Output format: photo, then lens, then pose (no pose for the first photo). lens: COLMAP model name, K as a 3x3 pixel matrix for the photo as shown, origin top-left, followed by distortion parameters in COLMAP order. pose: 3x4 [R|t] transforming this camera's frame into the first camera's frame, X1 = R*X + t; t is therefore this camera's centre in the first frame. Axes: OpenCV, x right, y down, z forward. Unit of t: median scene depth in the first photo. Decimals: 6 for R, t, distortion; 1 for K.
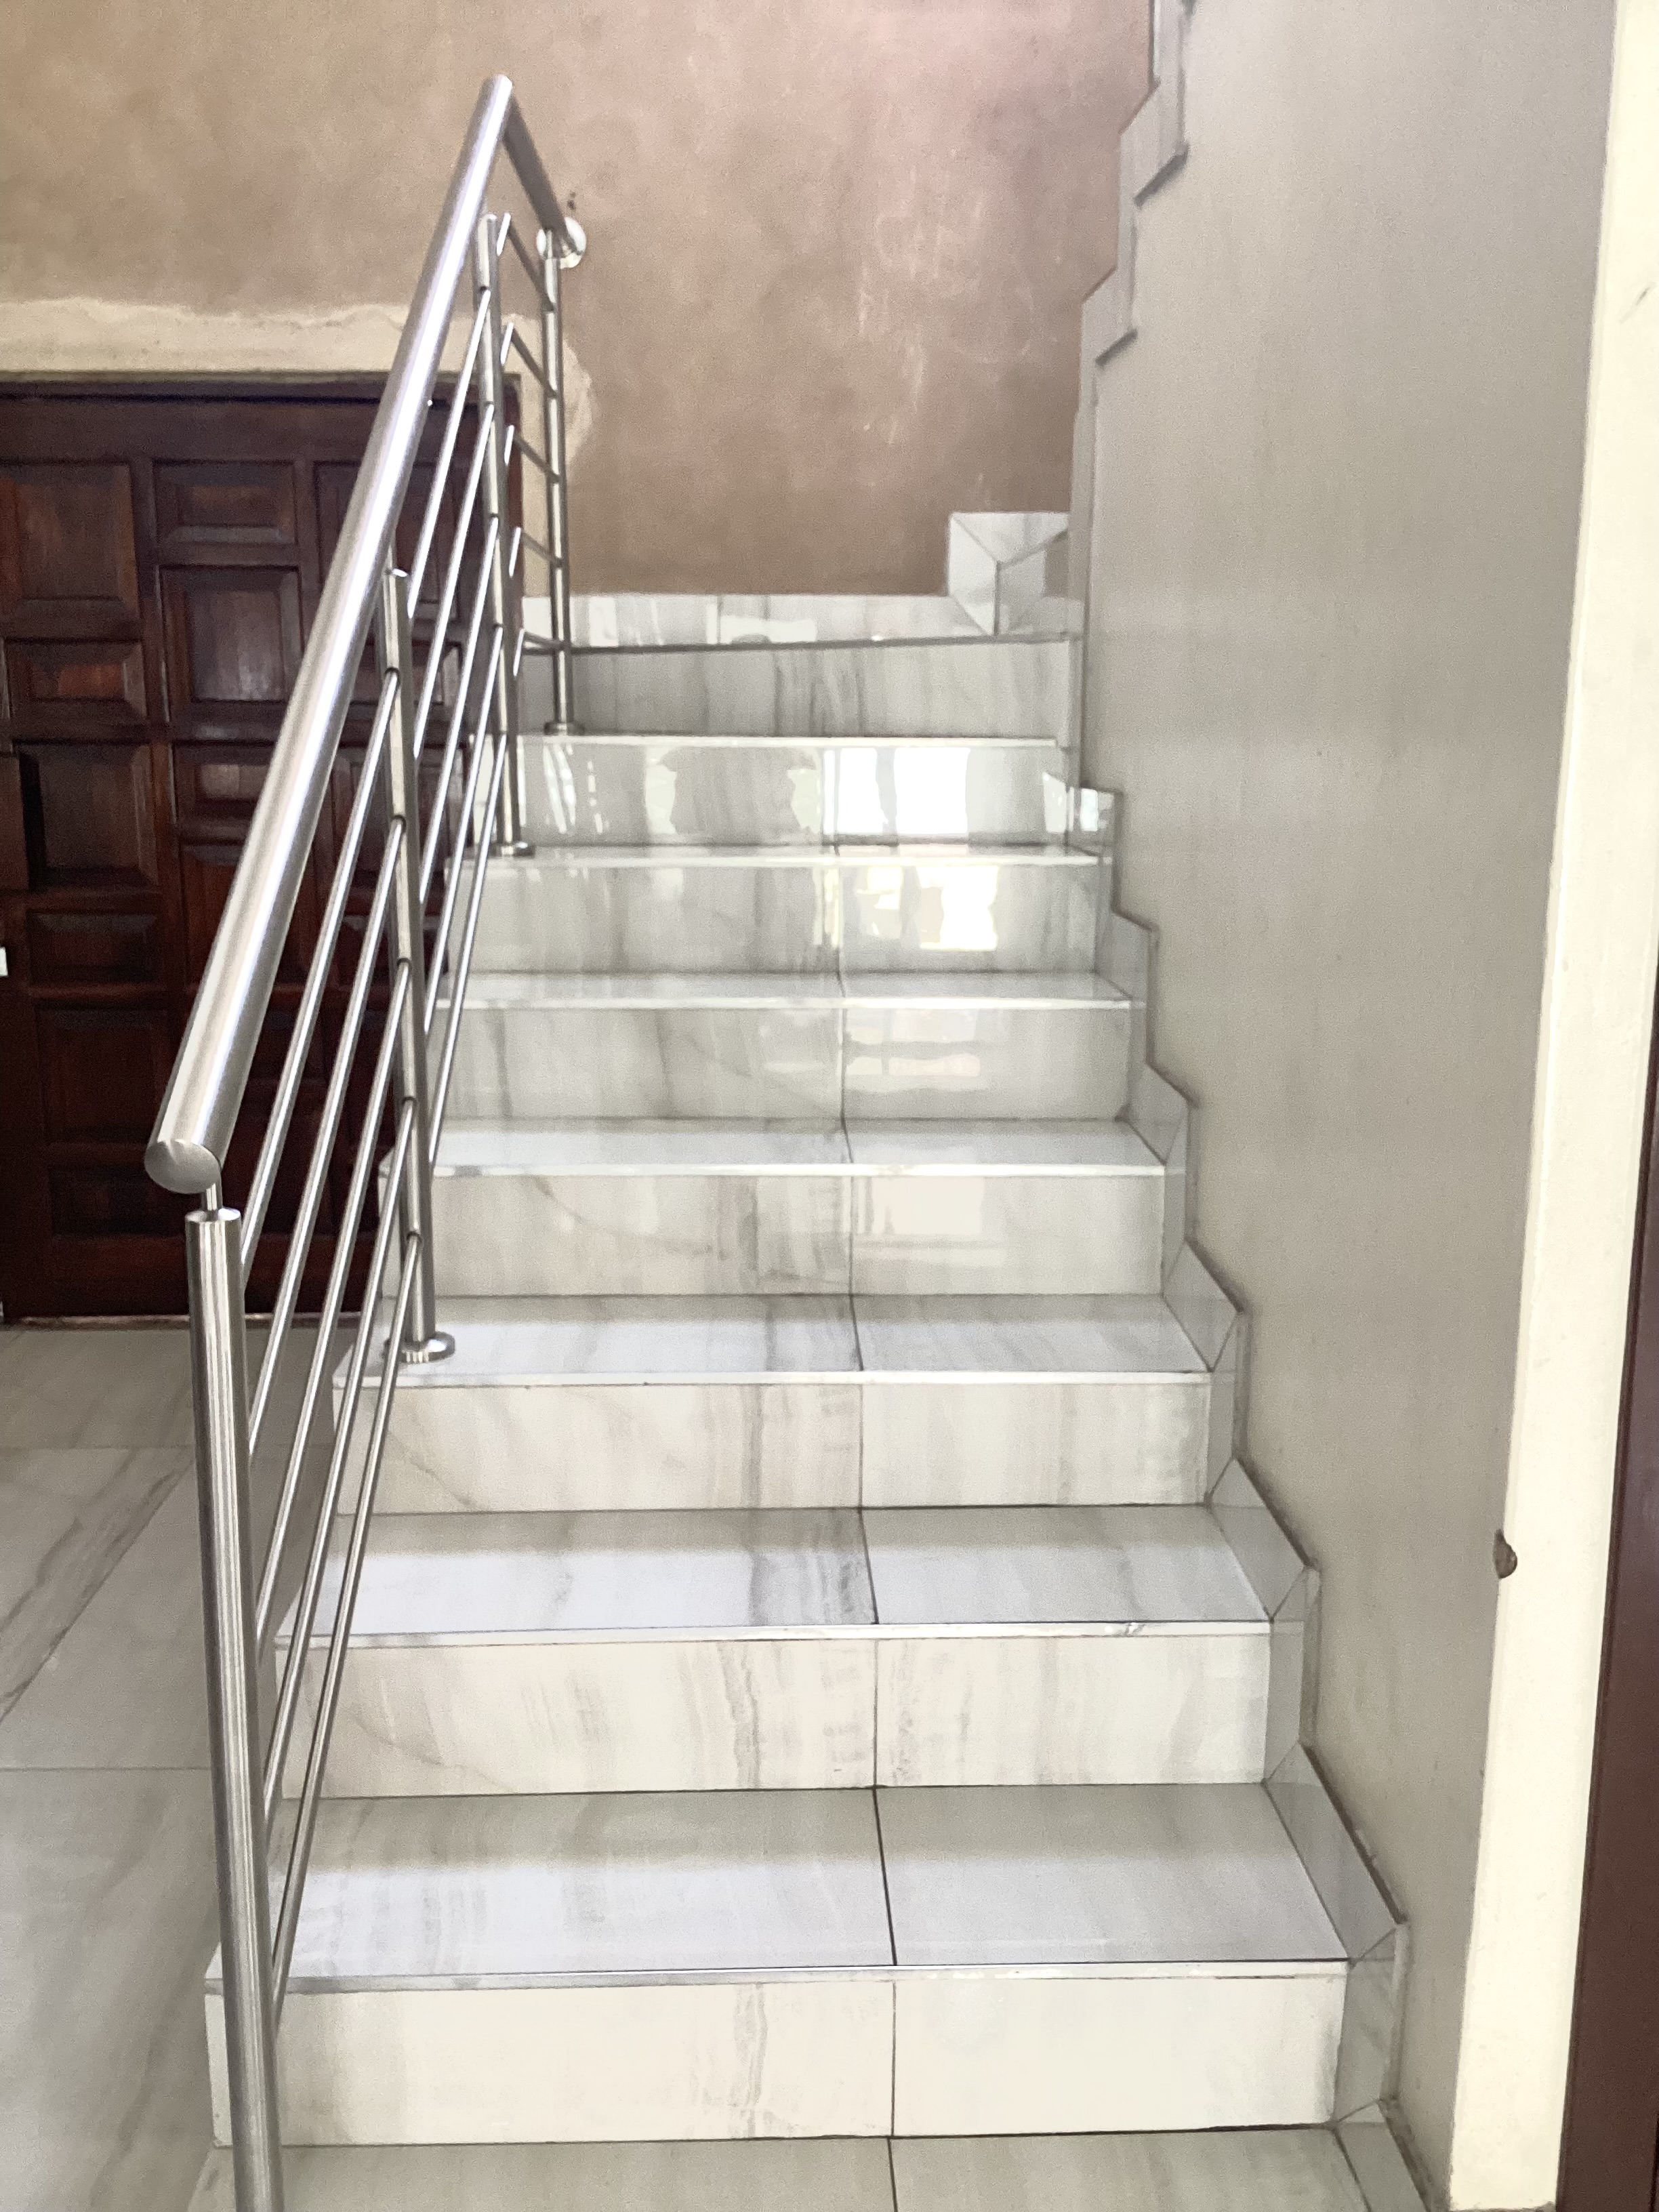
lens RADIAL K [[2002.3, 0, 827.1], [0, 2002.3, 1122.7], [0, 0, 1]] dist [0.021927, 0.000000]
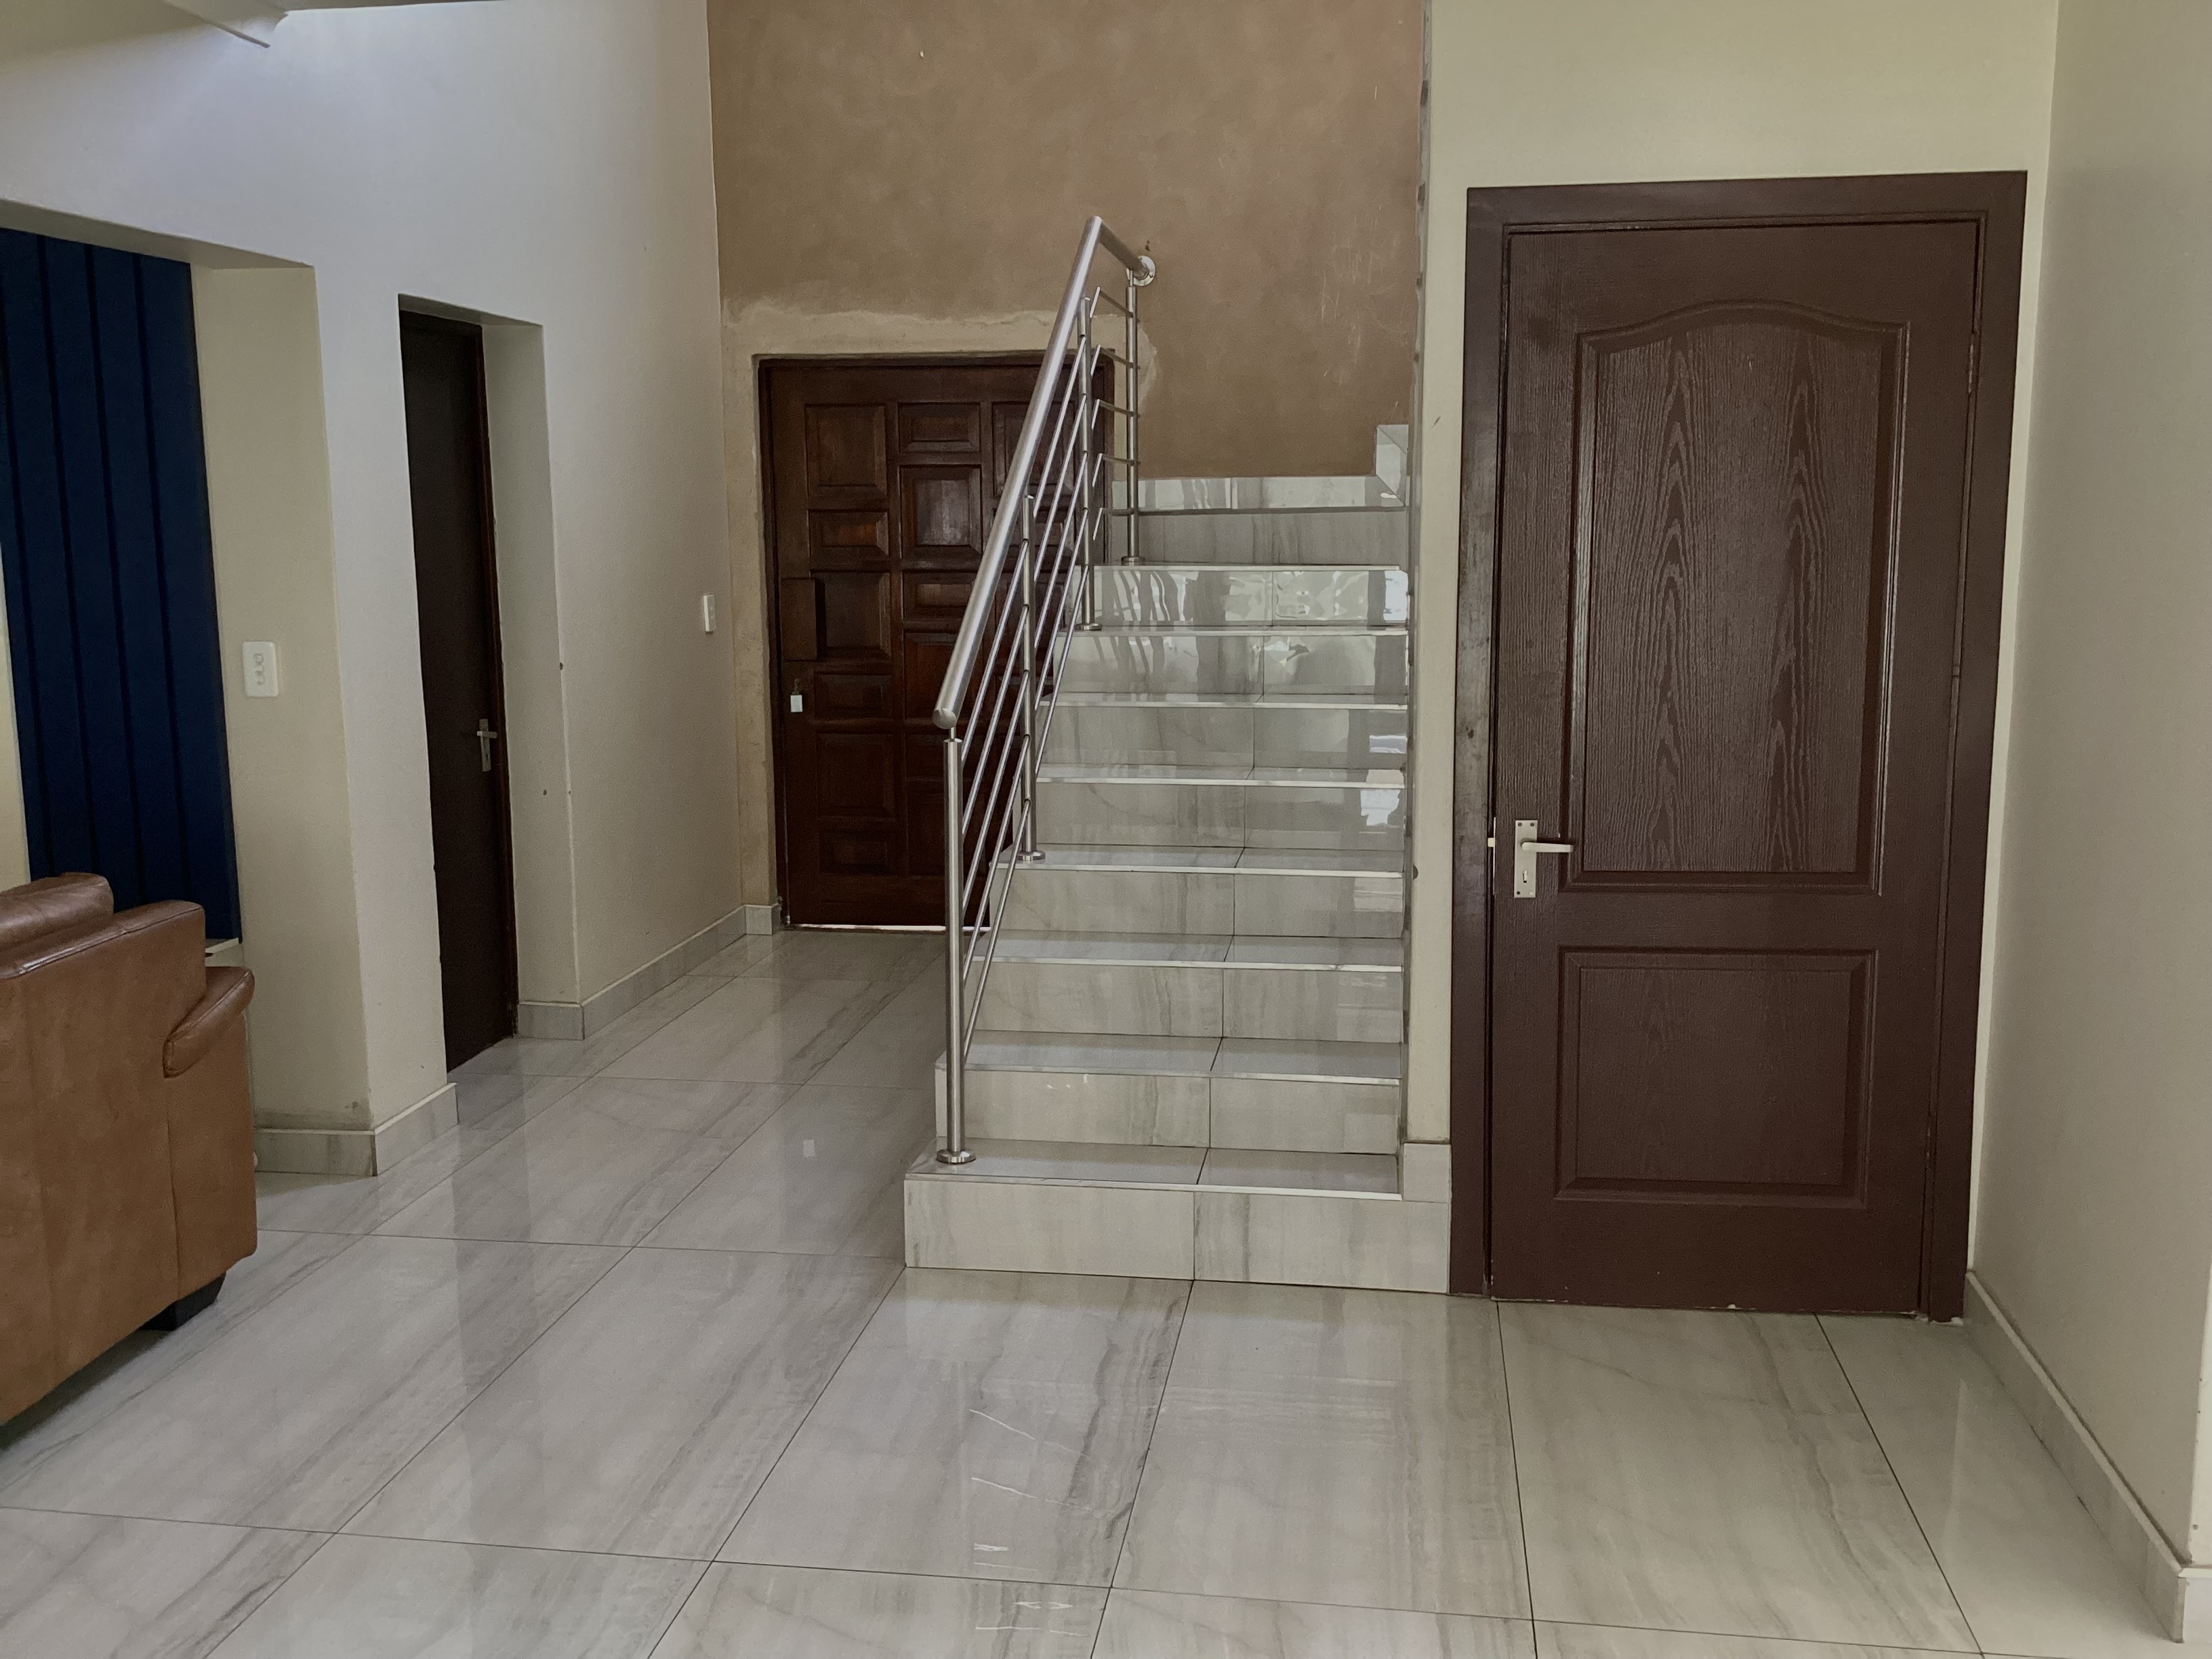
lens RADIAL K [[2002.3, 0, 1104.4], [0, 2002.3, 822.0], [0, 0, 1]] dist [0.021927, 0.000000]
pose [[0.983177, 0.015302, -0.182011, 0.158941], [-0.025845, 0.998113, -0.055693, 0.118465], [0.180815, 0.059460, 0.981718, -0.653996]]
